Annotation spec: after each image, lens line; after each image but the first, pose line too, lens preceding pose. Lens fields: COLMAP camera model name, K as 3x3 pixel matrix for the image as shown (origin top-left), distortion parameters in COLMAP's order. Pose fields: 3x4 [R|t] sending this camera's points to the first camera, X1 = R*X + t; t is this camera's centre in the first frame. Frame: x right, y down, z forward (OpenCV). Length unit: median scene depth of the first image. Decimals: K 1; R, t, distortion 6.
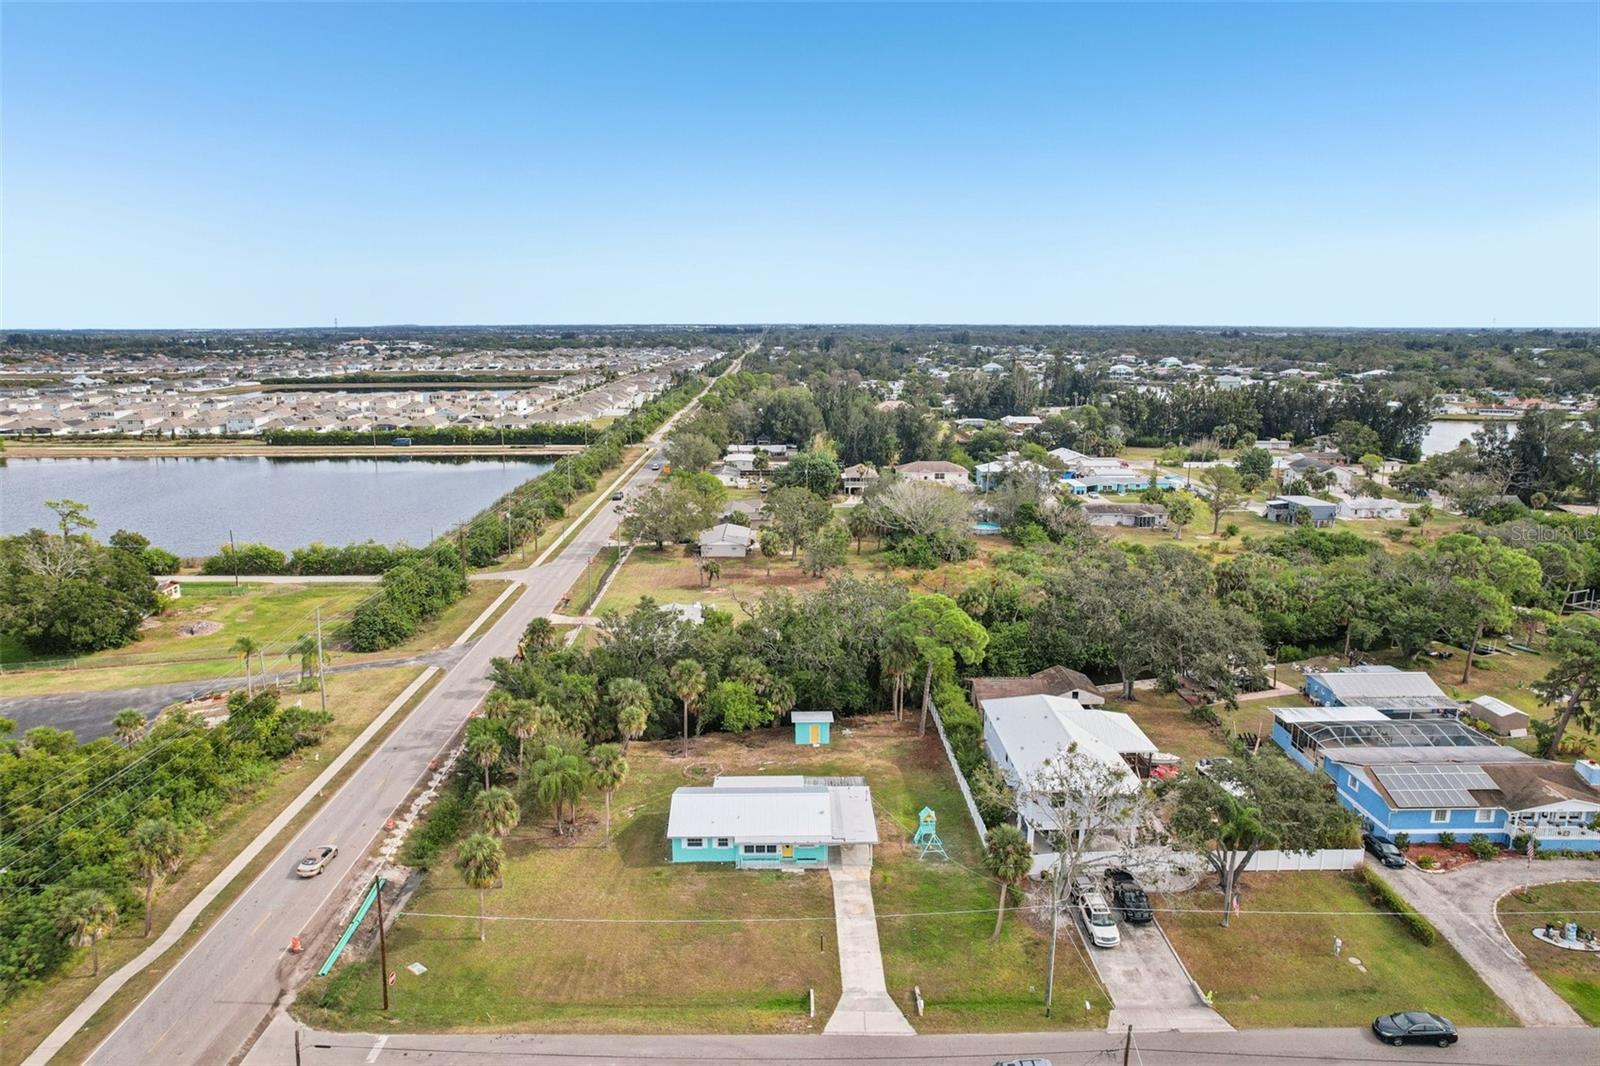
lens RADIAL K [[1029.7, 0, 800.0], [0, 1029.7, 533.0], [0, 0, 1]] dist [-0.072785, 0.067448]
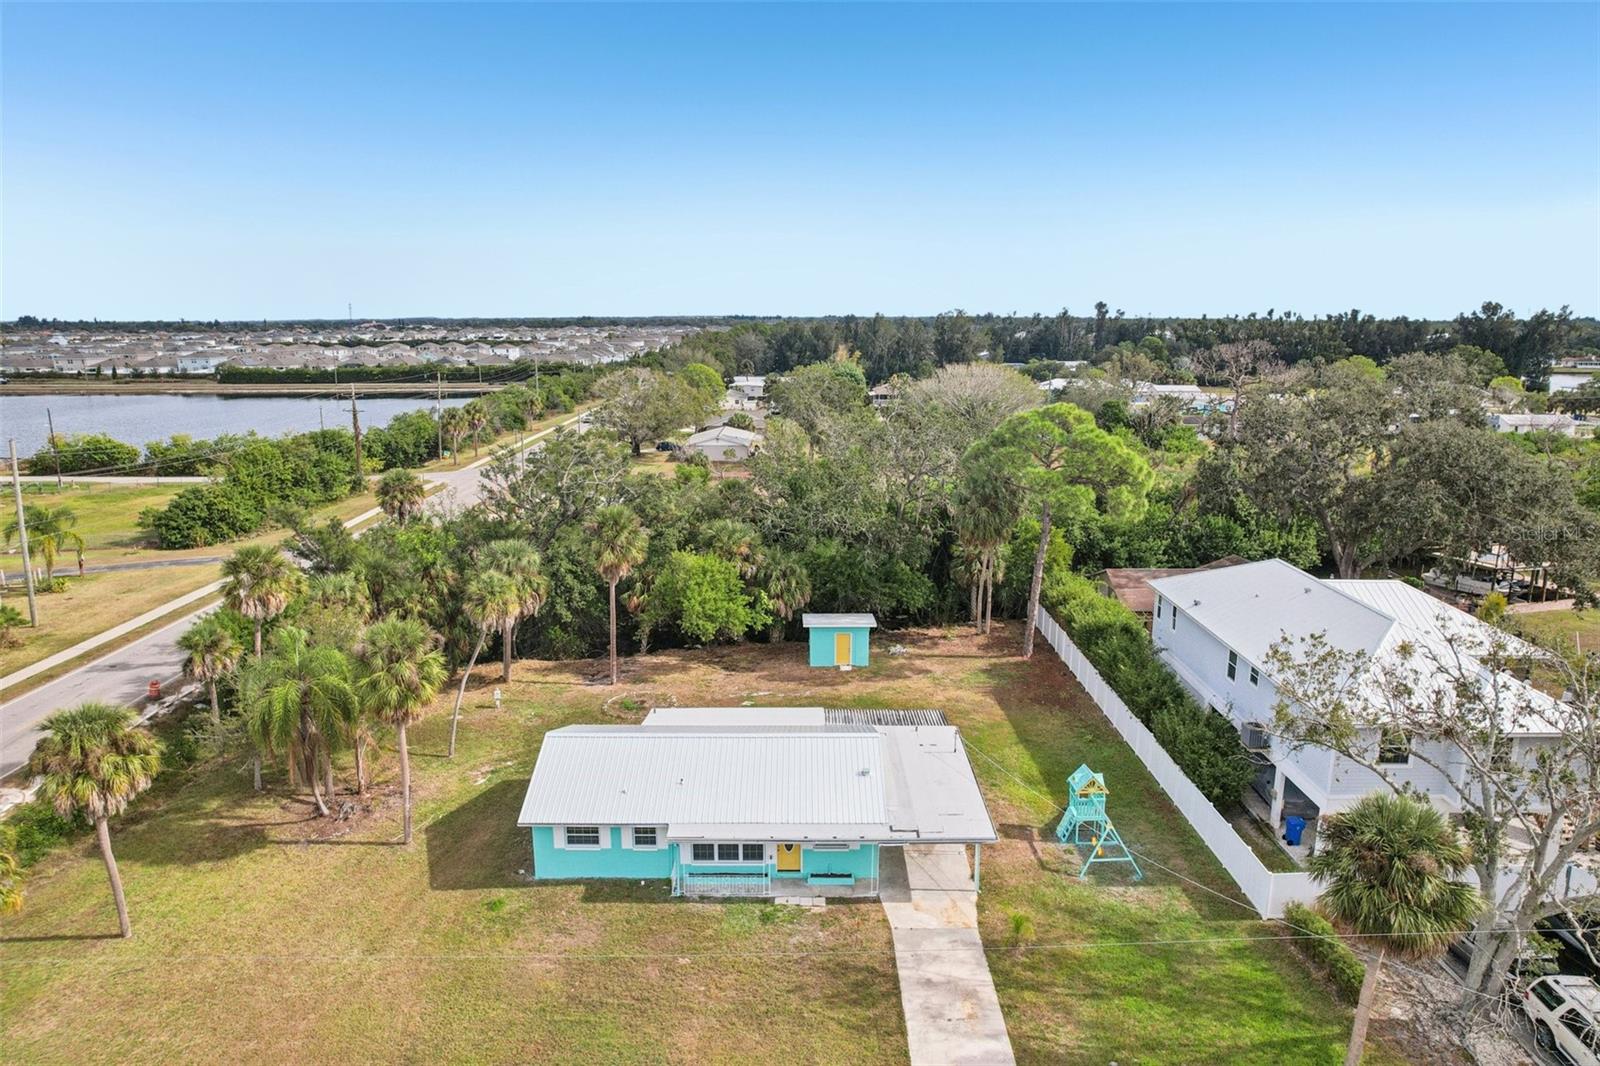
lens RADIAL K [[1029.7, 0, 800.0], [0, 1029.7, 533.0], [0, 0, 1]] dist [-0.072785, 0.067448]
pose [[0.999834, 0.004927, -0.017559, -0.000010], [-0.004841, 0.999976, 0.004906, 0.135033], [0.017583, -0.004820, 0.999834, 0.448052]]
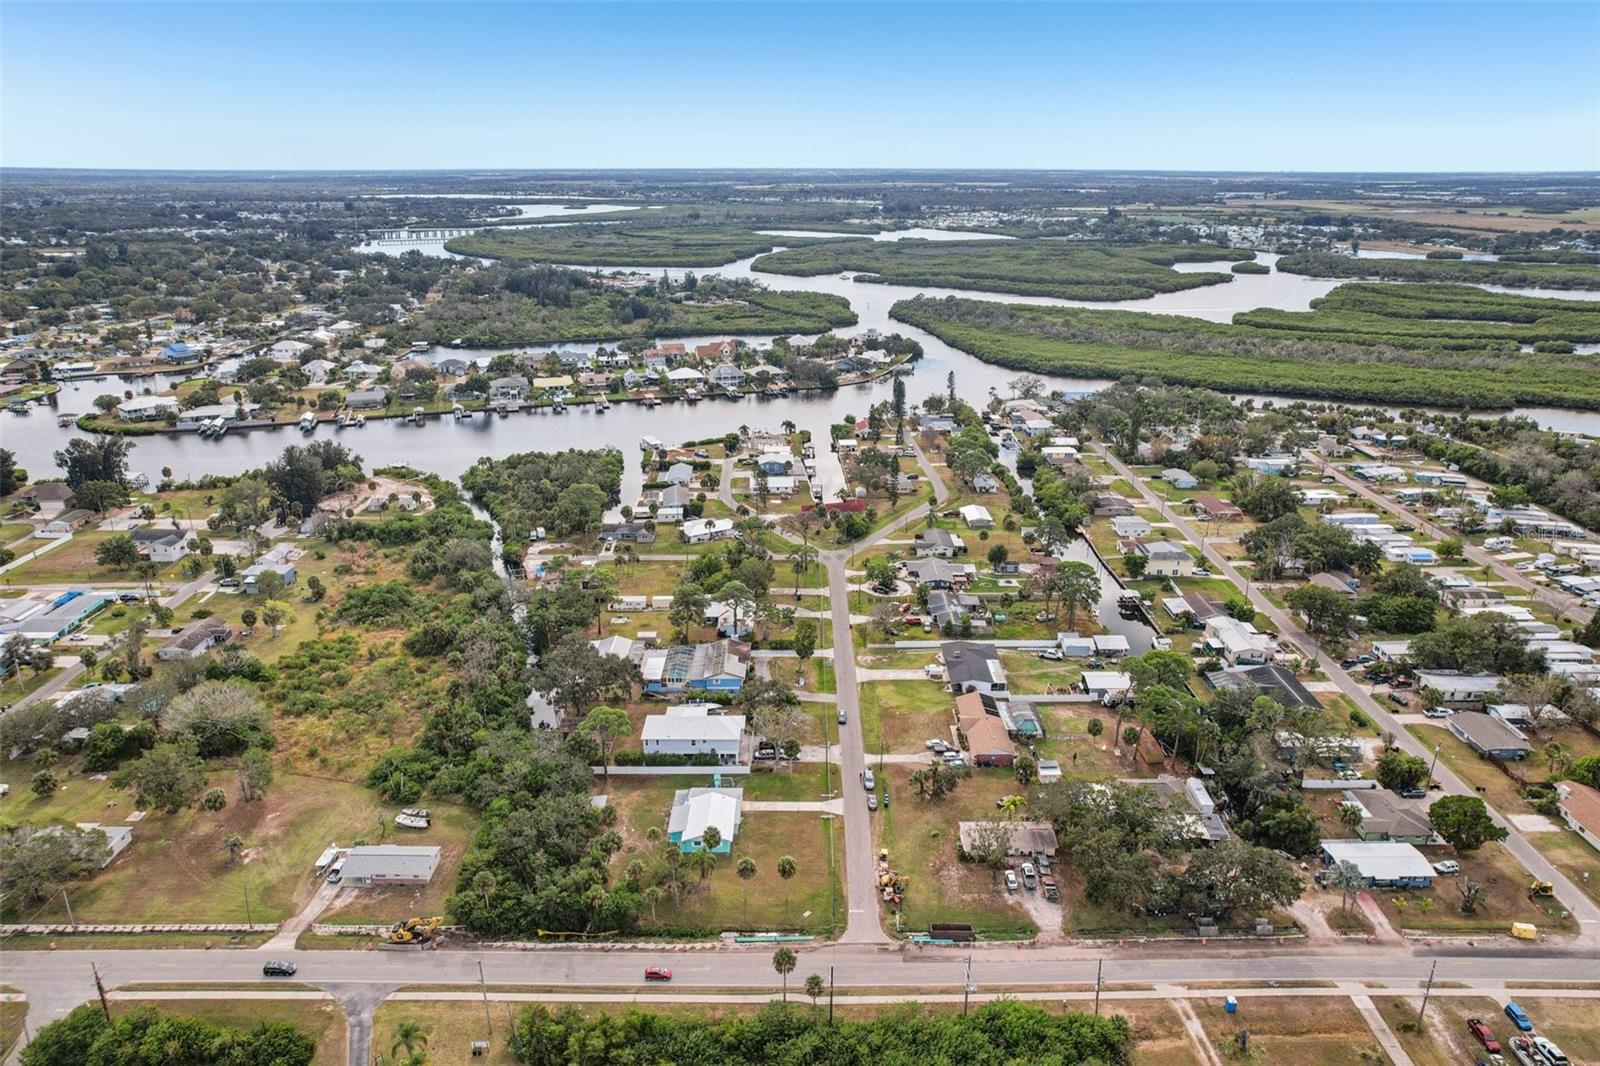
lens RADIAL K [[1037.8, 0, 800.0], [0, 1037.8, 533.0], [0, 0, 1]] dist [-0.058349, 0.069022]
pose [[0.018488, -0.333286, 0.942644, -1.628322], [0.199946, 0.924993, 0.323124, -0.820999], [-0.979632, 0.182504, 0.083741, 0.438940]]
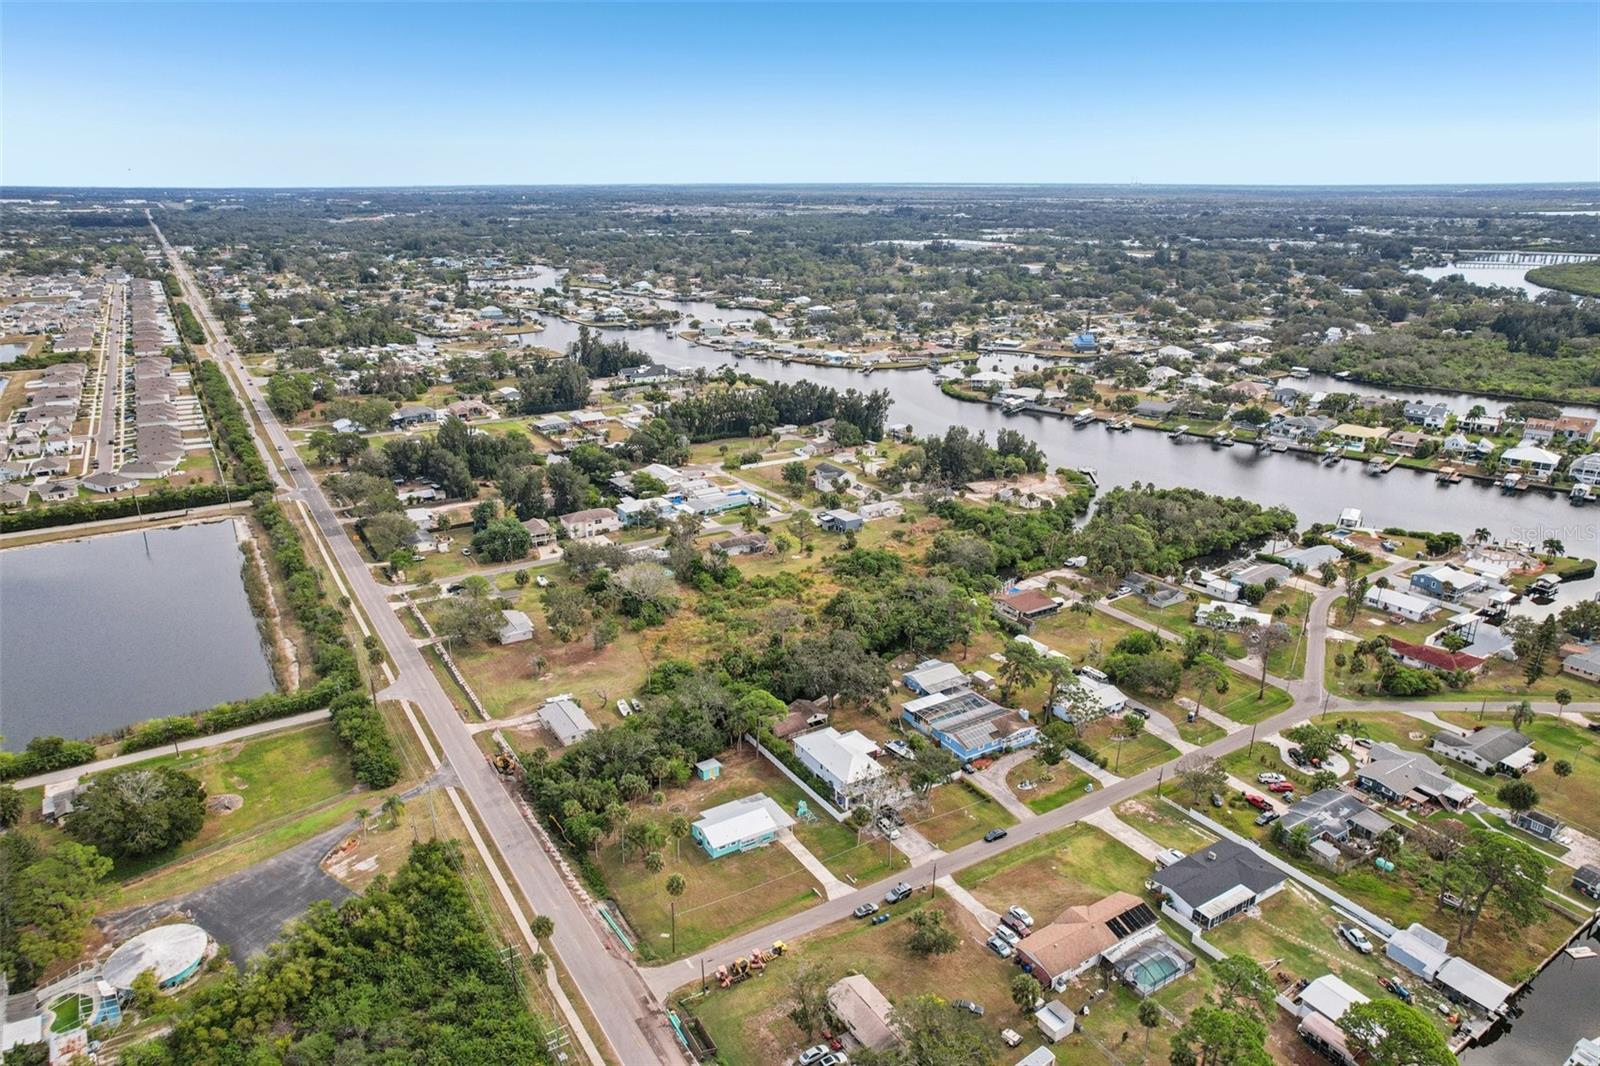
lens RADIAL K [[1037.8, 0, 800.0], [0, 1037.8, 533.0], [0, 0, 1]] dist [-0.058349, 0.069022]
pose [[0.861161, -0.164035, 0.481139, -0.756480], [0.102917, 0.983164, 0.150984, -0.566286], [-0.497805, -0.080504, 0.863544, -0.799270]]
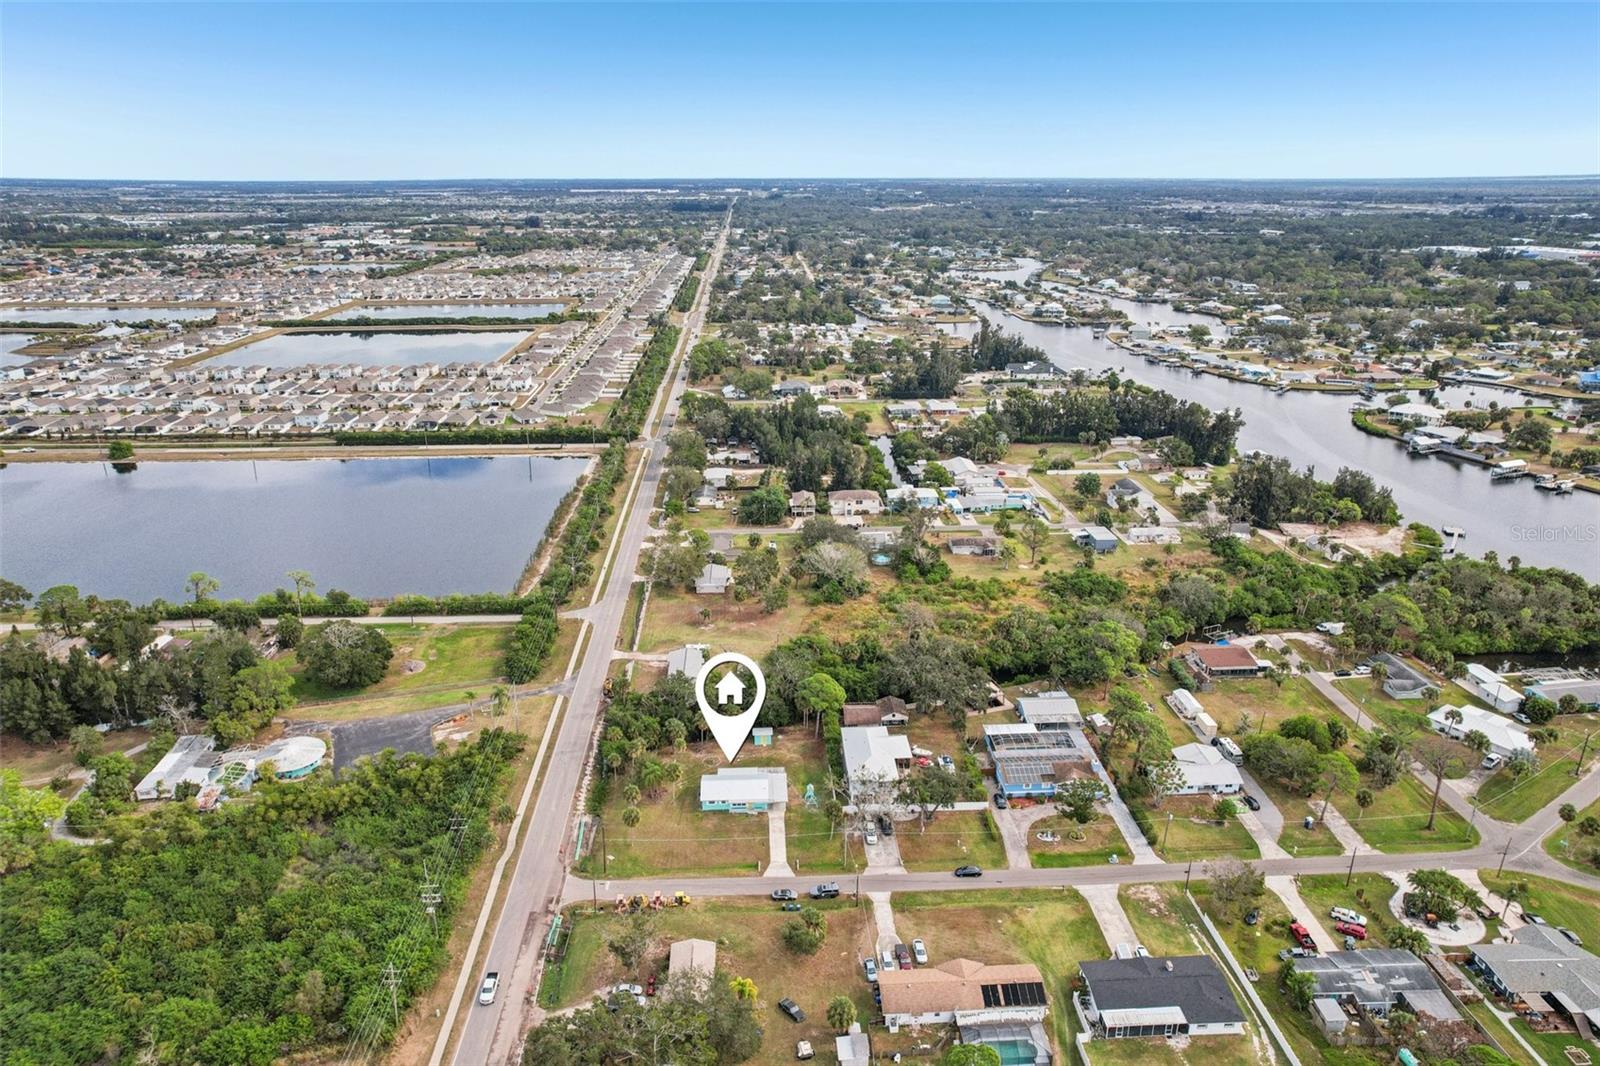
lens RADIAL K [[1037.8, 0, 800.0], [0, 1037.8, 533.0], [0, 0, 1]] dist [-0.058349, 0.069022]
pose [[0.999518, -0.011034, 0.029021, 0.033125], [0.007161, 0.991444, 0.130338, -0.517043], [-0.030211, -0.130067, 0.991045, -1.075456]]
